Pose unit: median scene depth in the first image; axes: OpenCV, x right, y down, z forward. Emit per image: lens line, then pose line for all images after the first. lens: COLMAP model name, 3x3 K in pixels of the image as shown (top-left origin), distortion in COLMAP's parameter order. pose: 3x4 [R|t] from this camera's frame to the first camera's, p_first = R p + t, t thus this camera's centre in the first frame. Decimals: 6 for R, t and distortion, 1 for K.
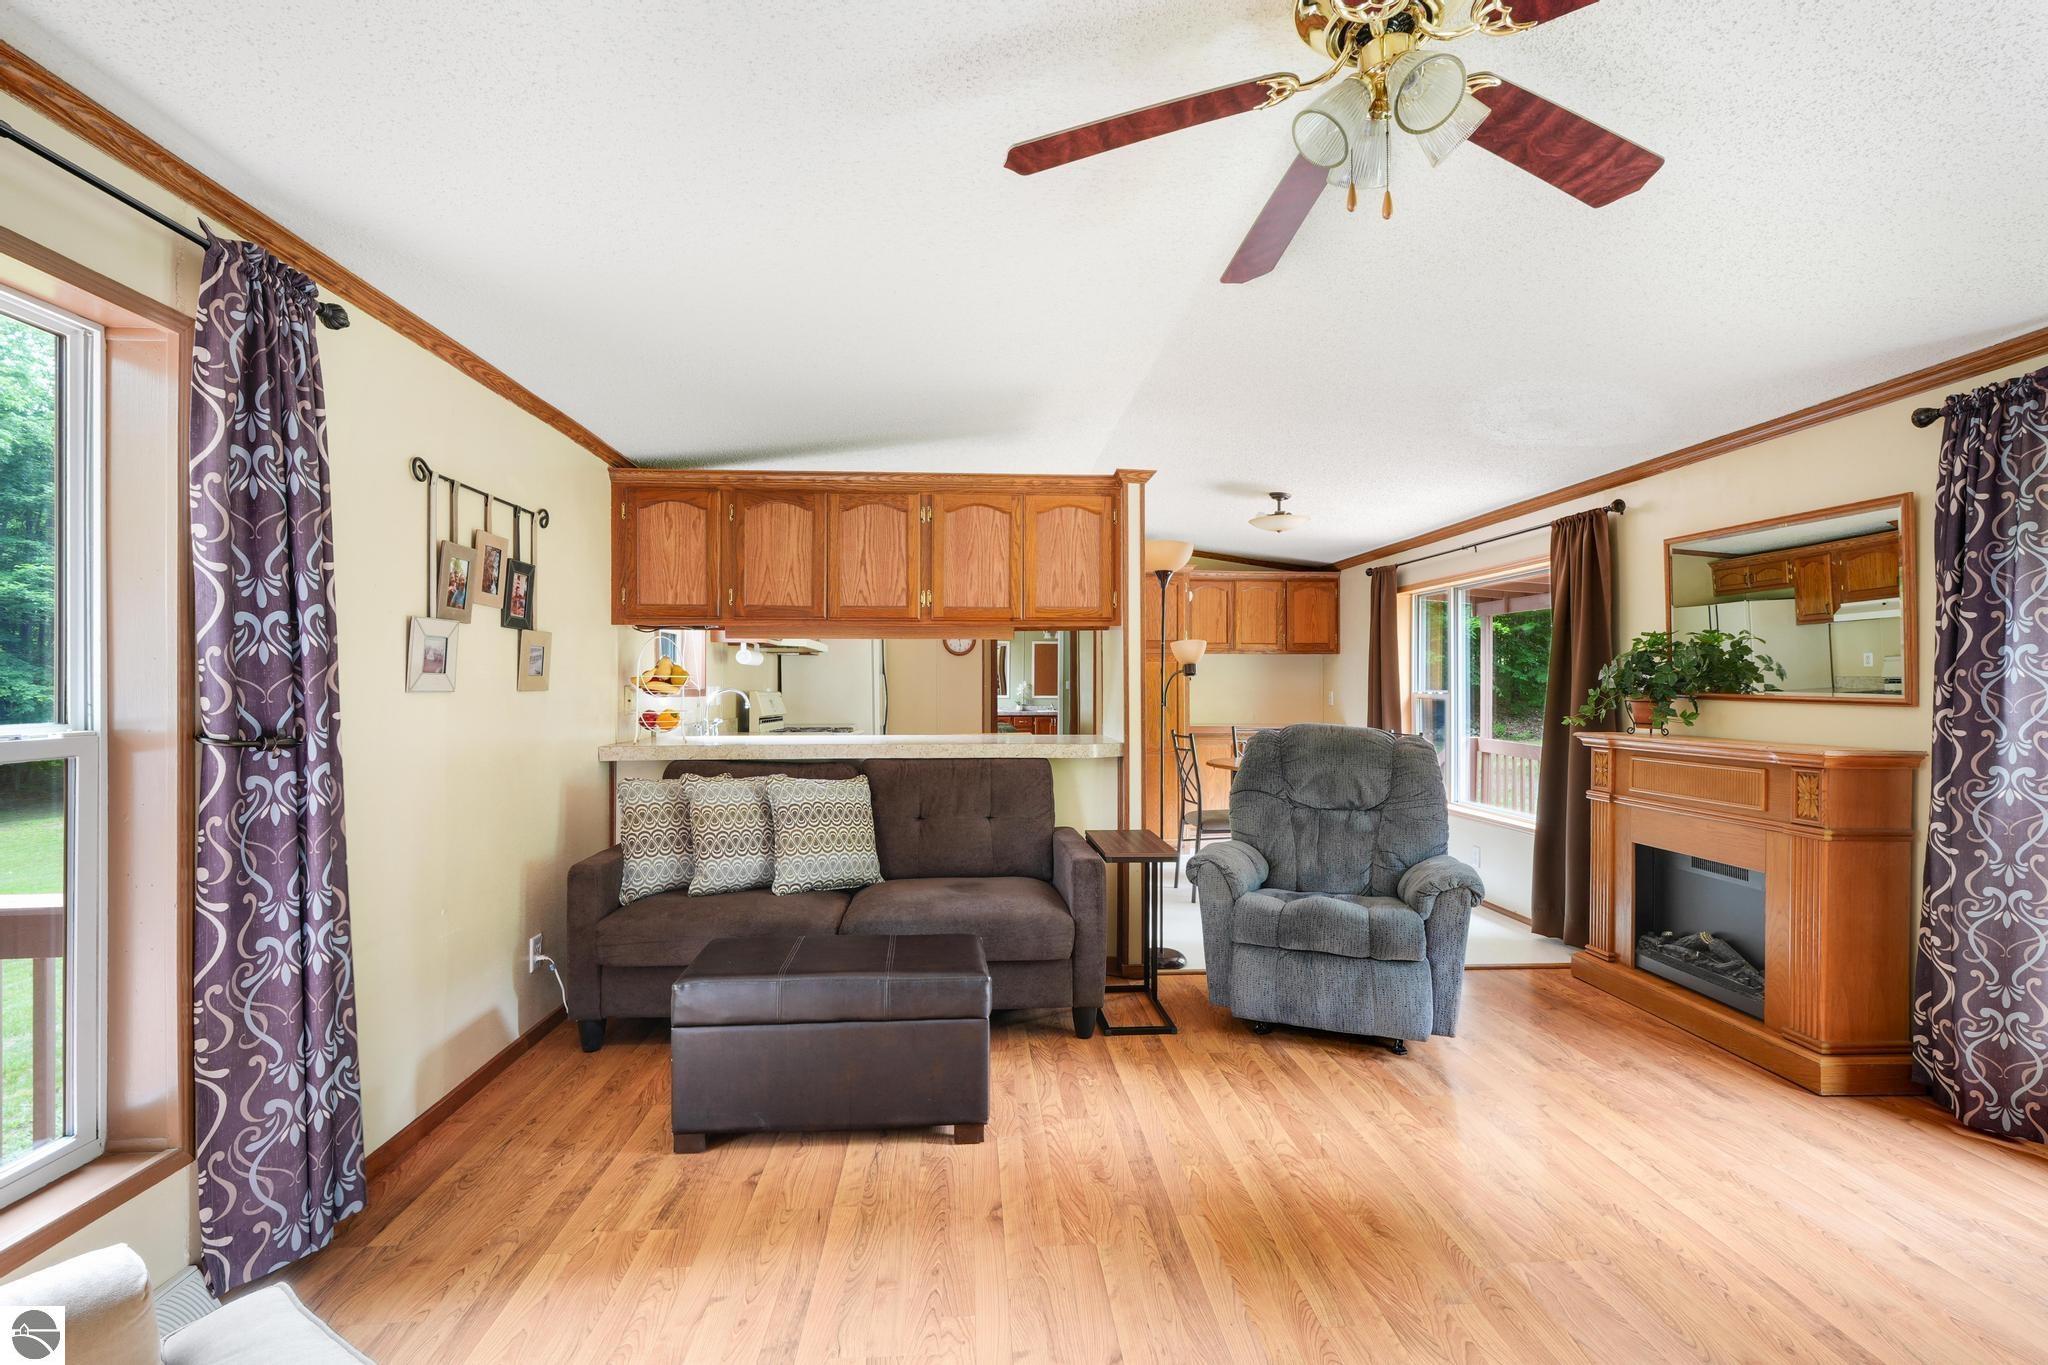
lens RADIAL K [[891.3, 0, 1030.4], [0, 891.3, 688.9], [0, 0, 1]] dist [-0.010245, 0.004895]
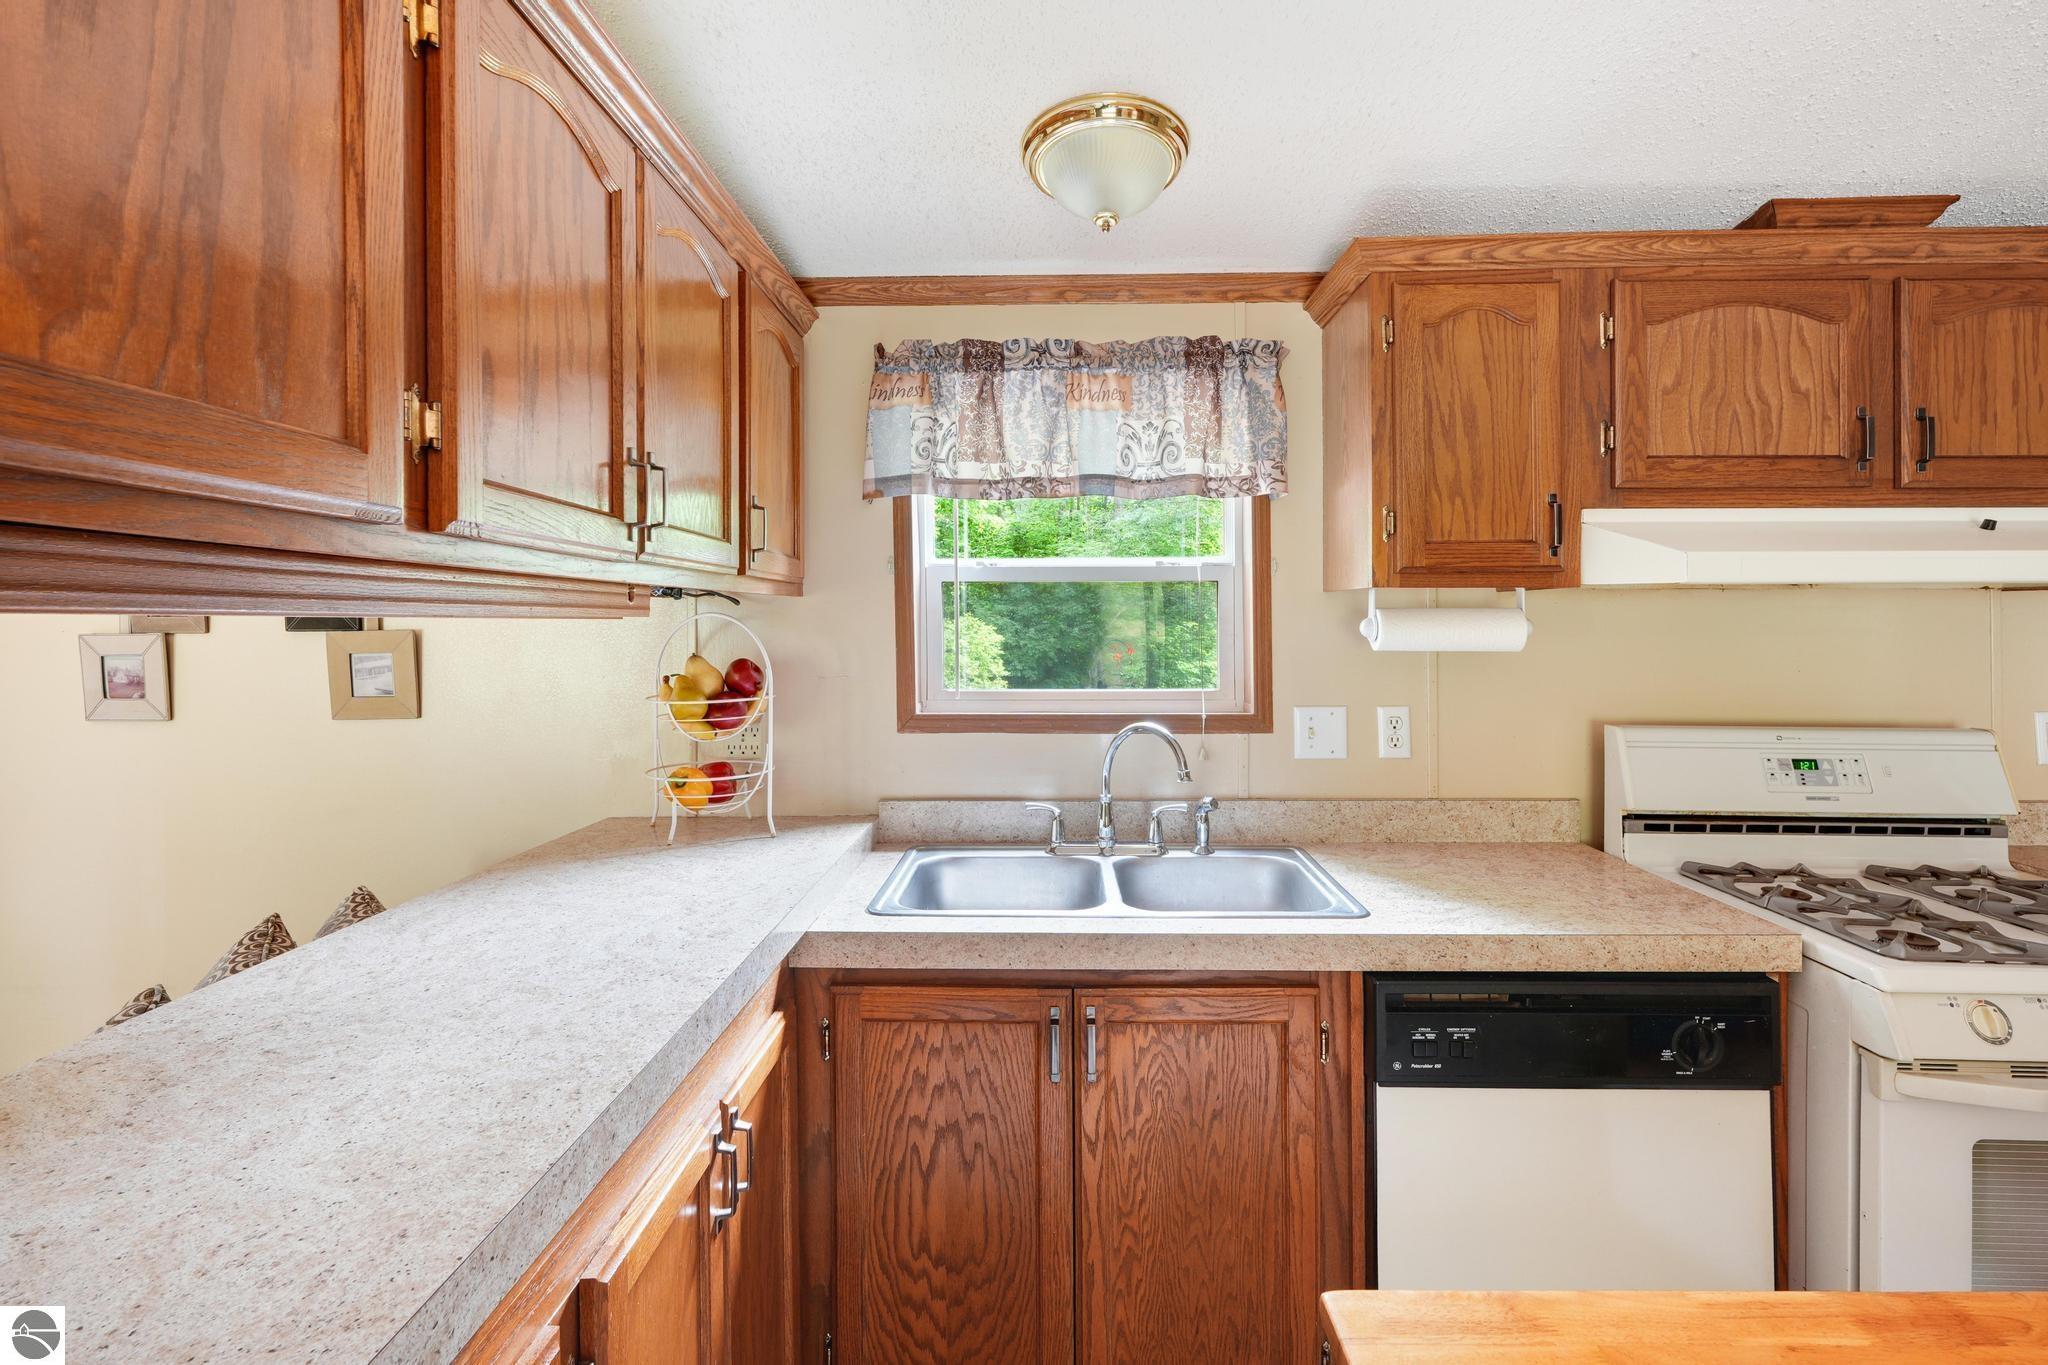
lens RADIAL K [[891.3, 0, 1003.7], [0, 891.3, 616.4], [0, 0, 1]] dist [-0.010245, 0.004895]
pose [[-0.103965, 0.000174, -0.994581, 0.052440], [0.002909, 0.999996, -0.000129, -0.067093], [0.994577, -0.002907, -0.103965, 1.403967]]
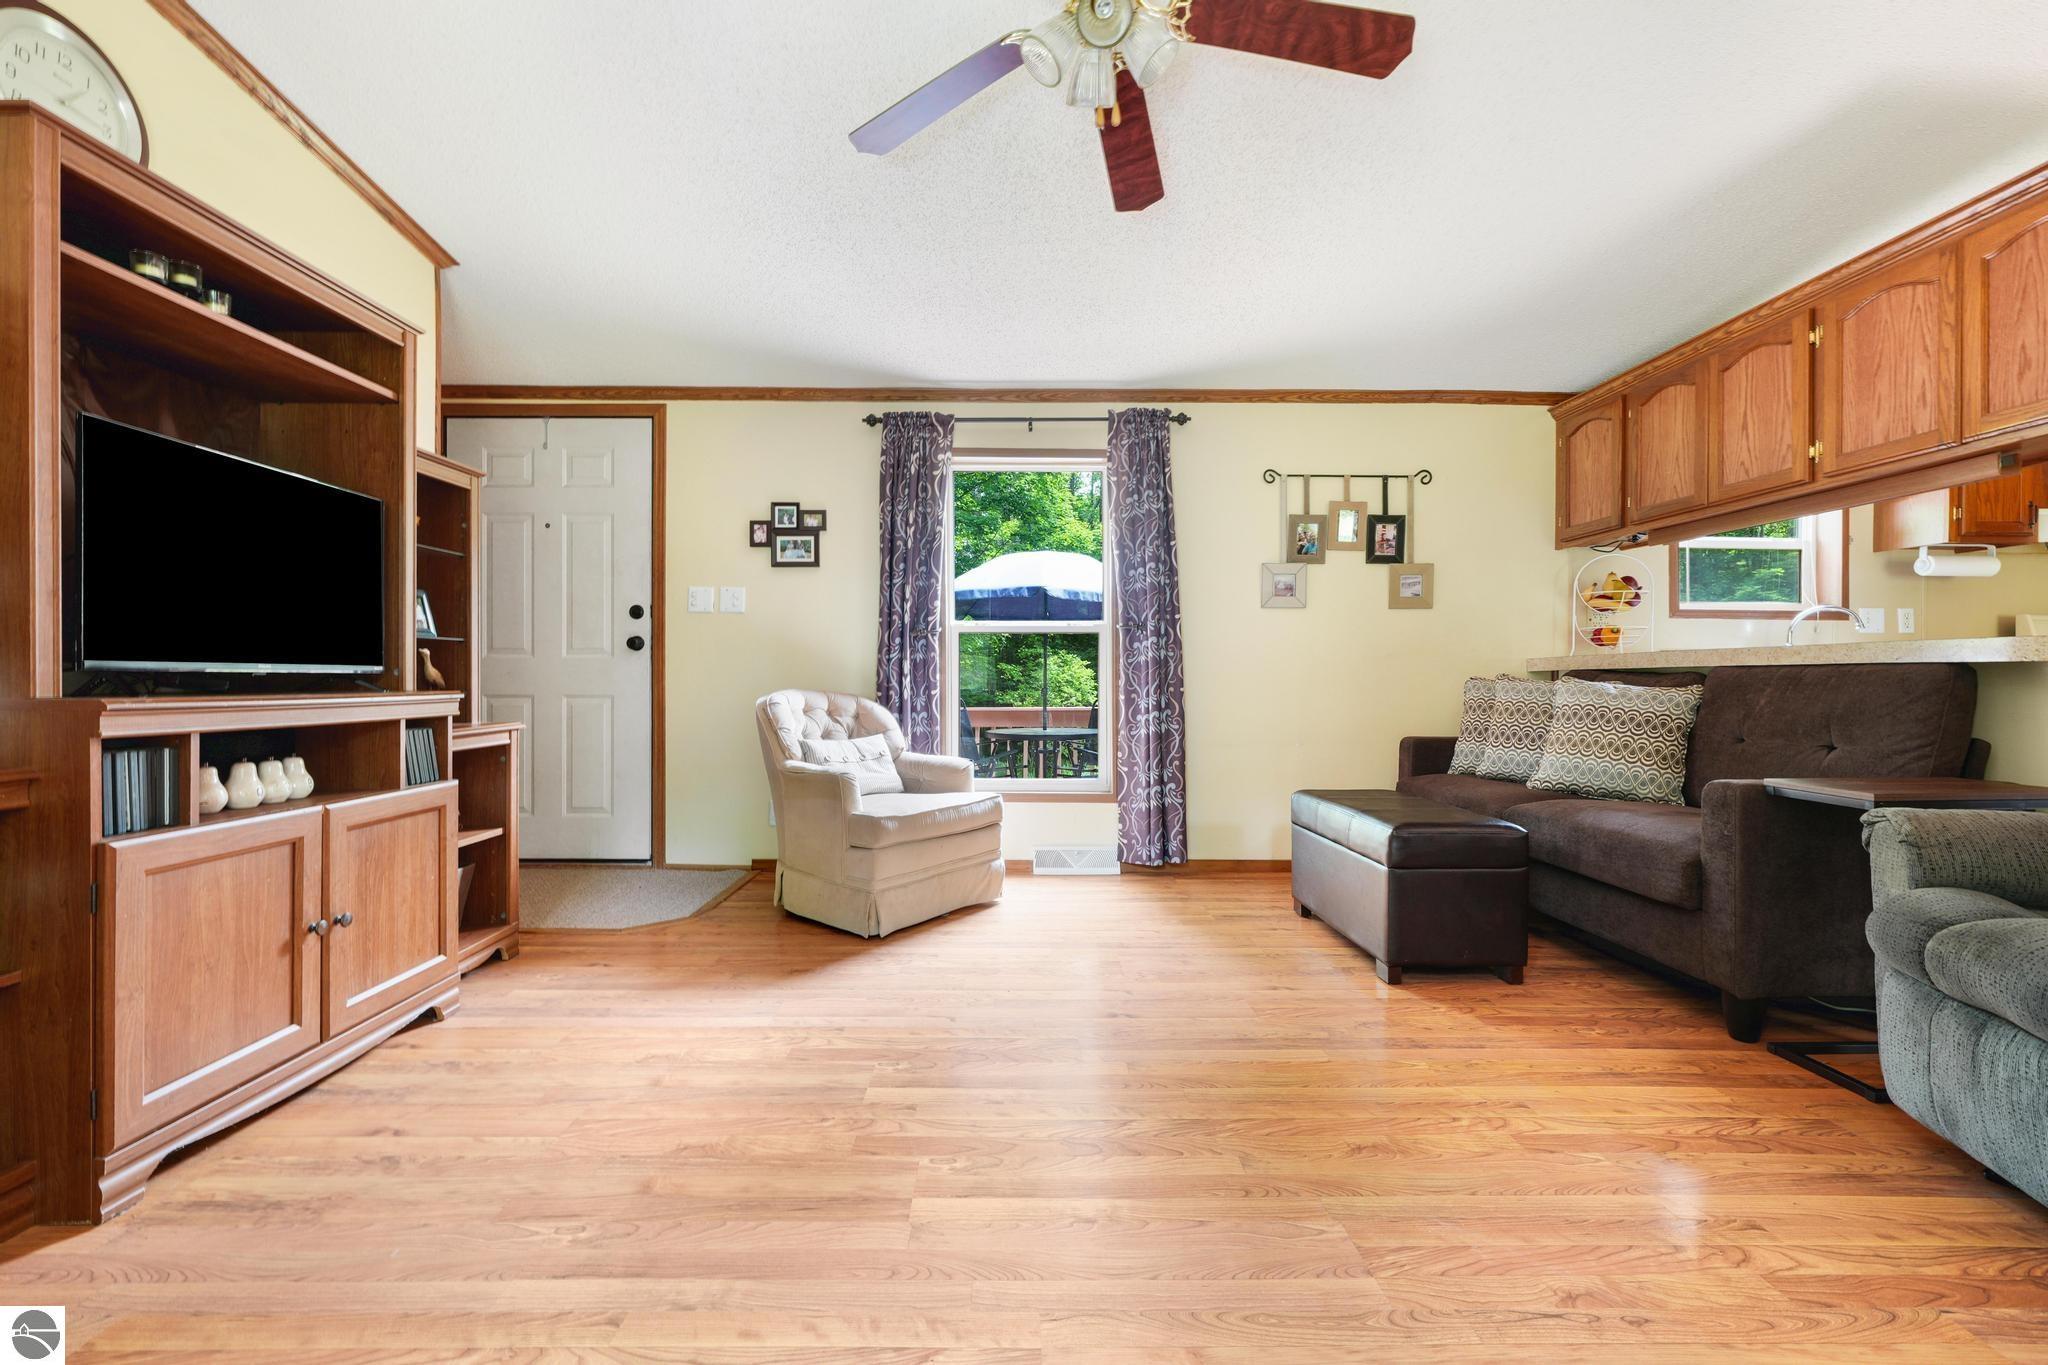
lens RADIAL K [[891.3, 0, 997.0], [0, 891.3, 685.4], [0, 0, 1]] dist [-0.010245, 0.004895]
pose [[-0.072776, 0.002599, -0.997345, 0.748951], [-0.009435, 0.999950, 0.003294, 0.108762], [0.997304, 0.009650, -0.072748, 0.433678]]
